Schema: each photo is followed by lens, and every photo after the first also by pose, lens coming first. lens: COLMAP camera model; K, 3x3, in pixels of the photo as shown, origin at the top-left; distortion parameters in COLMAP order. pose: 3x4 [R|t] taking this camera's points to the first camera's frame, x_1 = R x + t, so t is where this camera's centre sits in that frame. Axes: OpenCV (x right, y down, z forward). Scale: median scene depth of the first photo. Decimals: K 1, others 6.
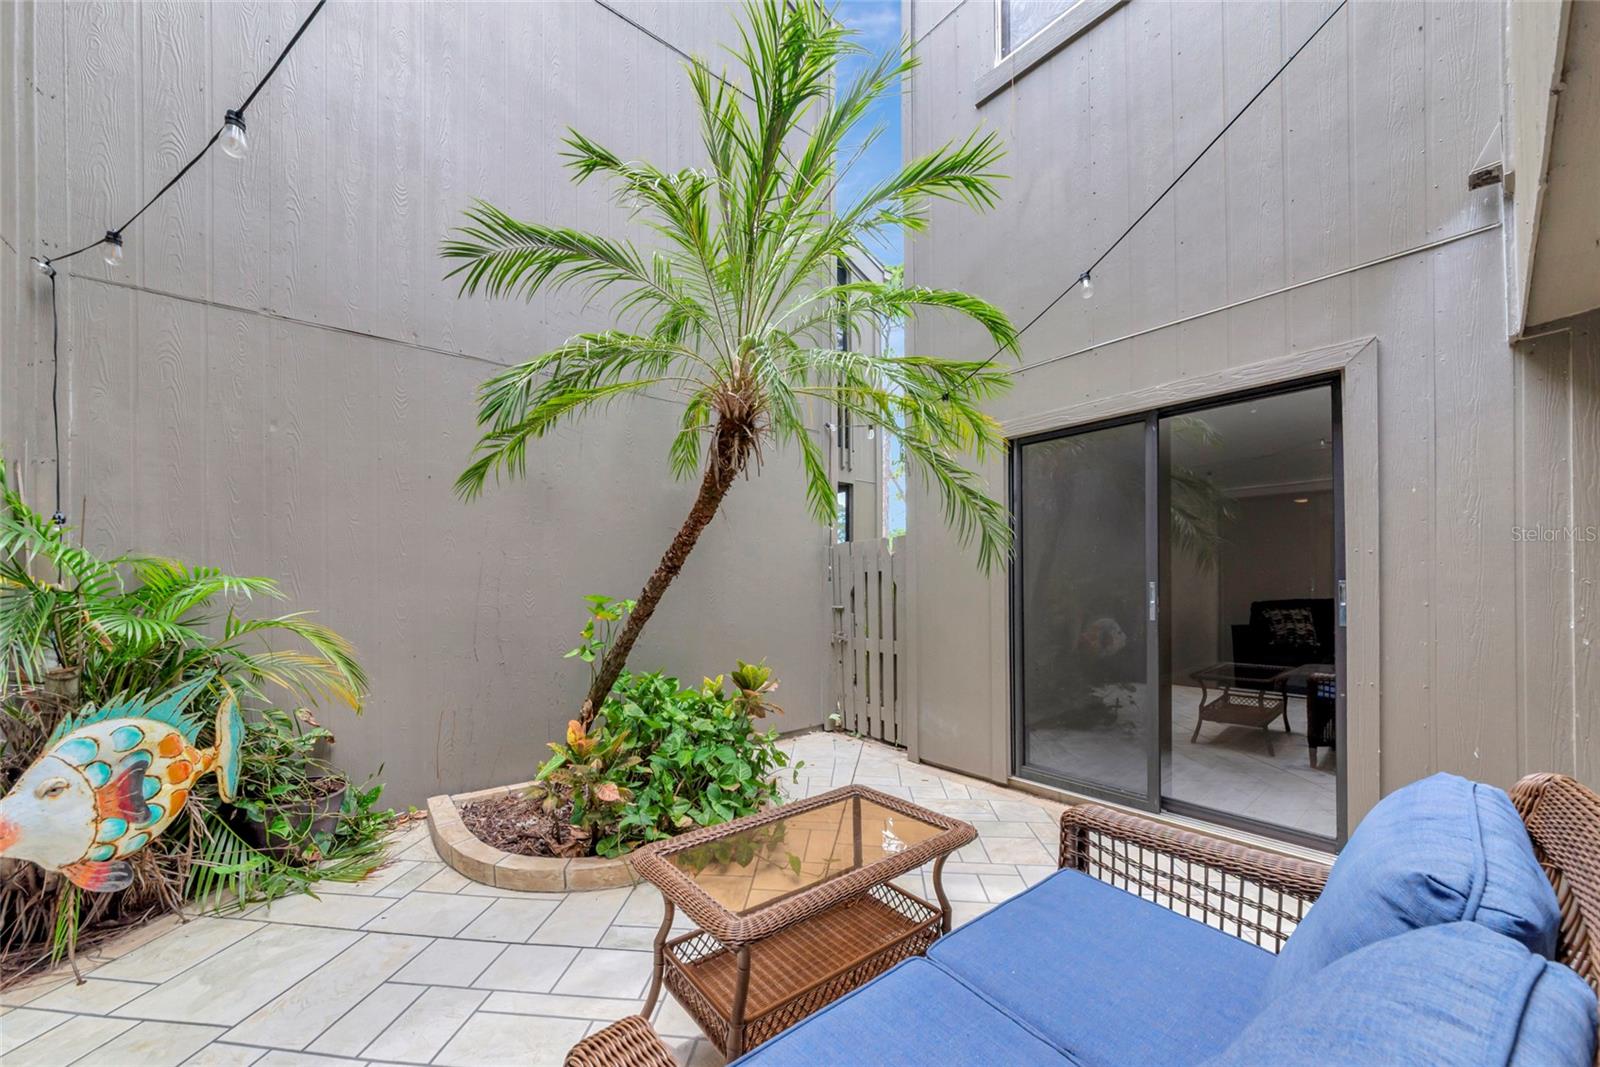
lens RADIAL K [[584.2, 0, 798.5], [0, 584.2, 581.7], [0, 0, 1]] dist [0.002679, 0.000171]
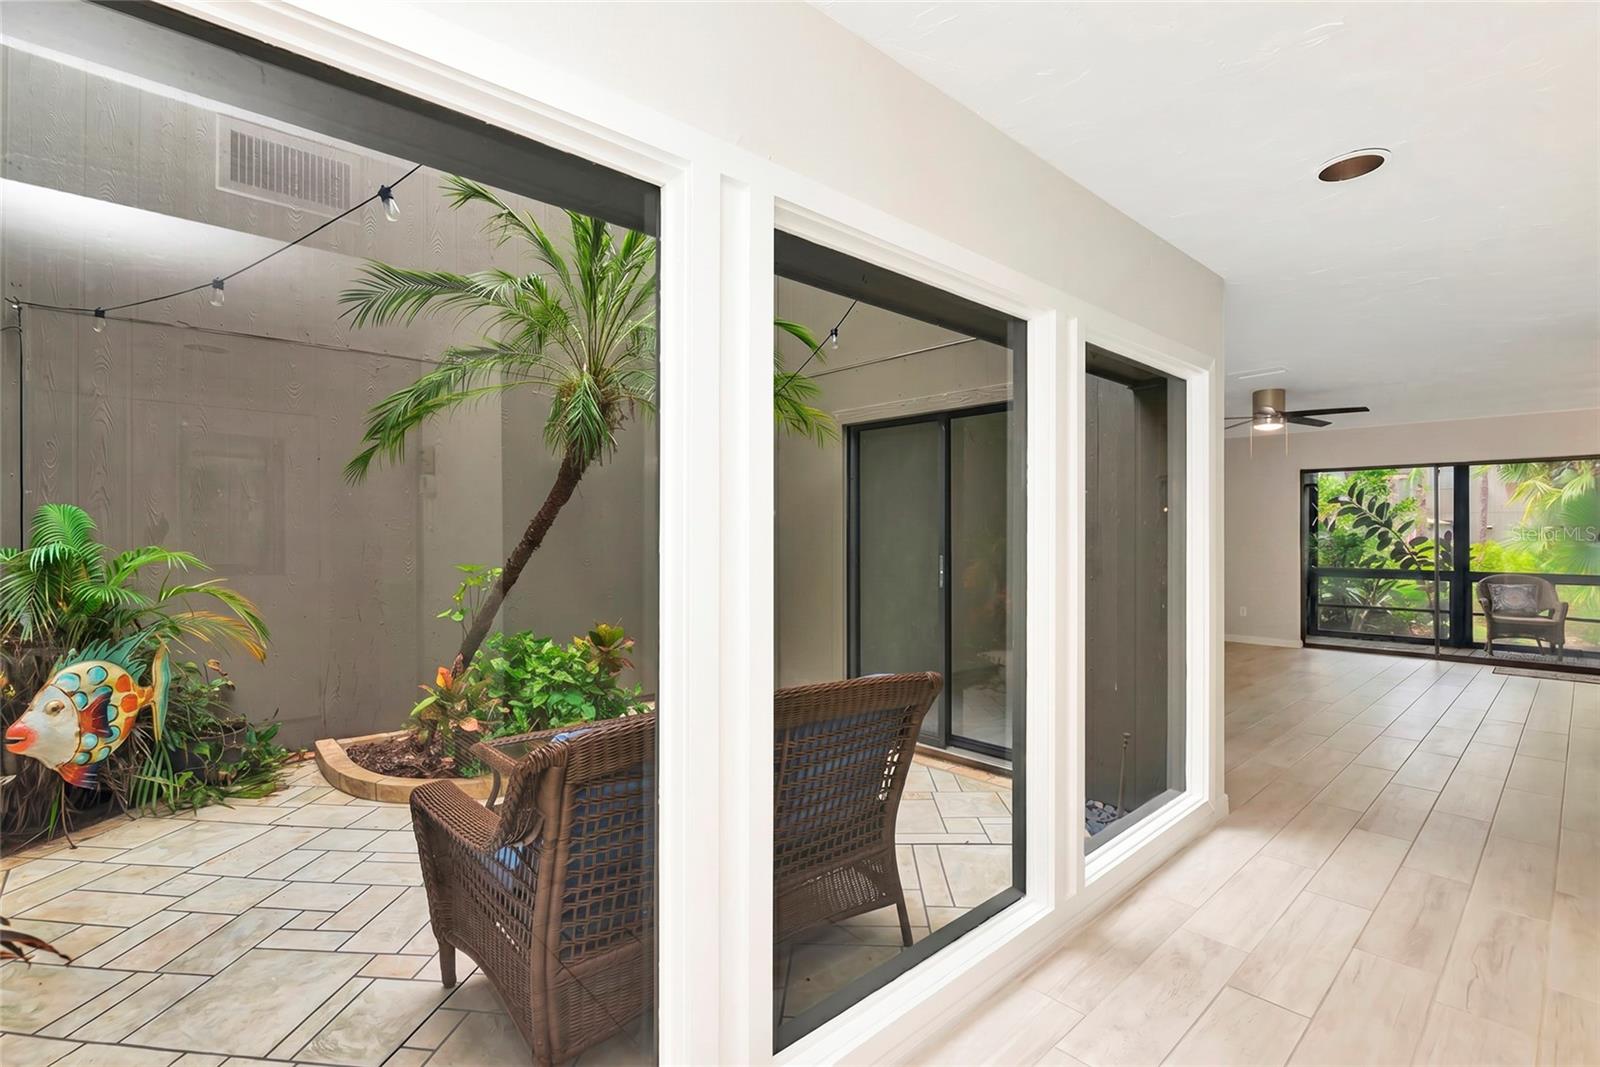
lens RADIAL K [[727.4, 0, 807.4], [0, 727.4, 530.2], [0, 0, 1]] dist [-0.003804, -0.000260]
pose [[0.998417, 0.007988, 0.055677, 0.313614], [-0.008151, 0.999963, 0.002698, -0.068684], [-0.055653, -0.003148, 0.998445, -0.605780]]
